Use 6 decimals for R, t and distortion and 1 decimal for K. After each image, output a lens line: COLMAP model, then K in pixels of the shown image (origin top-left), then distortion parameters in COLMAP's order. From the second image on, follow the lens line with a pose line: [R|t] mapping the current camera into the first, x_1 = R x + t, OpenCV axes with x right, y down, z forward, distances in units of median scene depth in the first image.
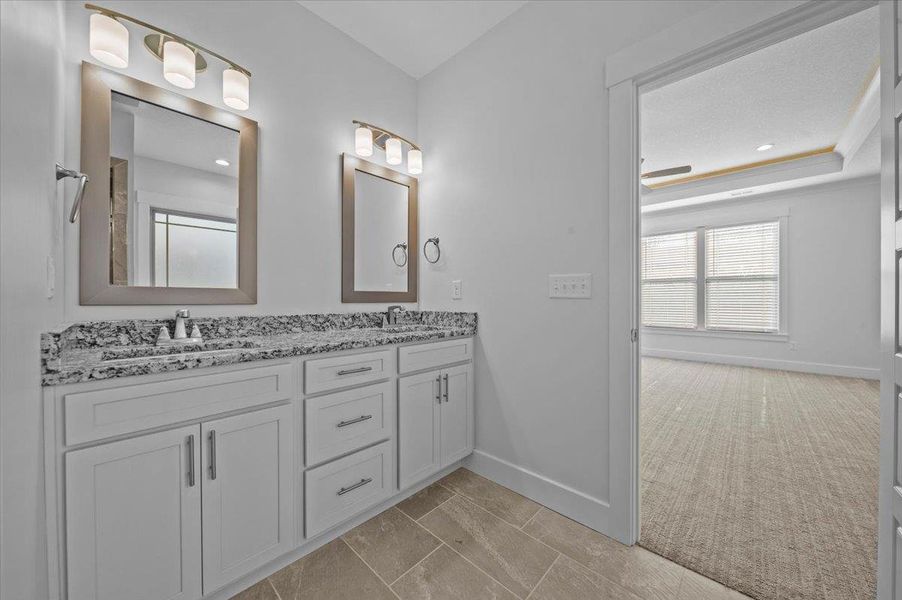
lens RADIAL K [[321.1, 0, 454.3], [0, 321.1, 298.5], [0, 0, 1]] dist [0.000111, -0.000095]
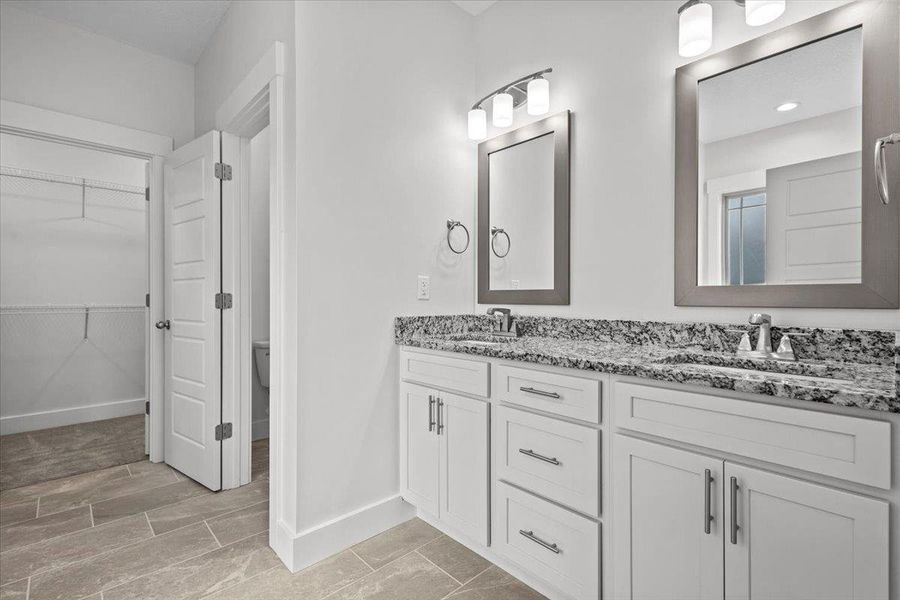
lens RADIAL K [[417.2, 0, 452.5], [0, 417.2, 299.5], [0, 0, 1]] dist [0.026793, -0.007785]
pose [[-0.053186, 0.002631, -0.998581, 0.634389], [-0.000335, 0.999996, 0.002653, -0.002049], [0.998585, 0.000476, -0.053185, 0.748955]]
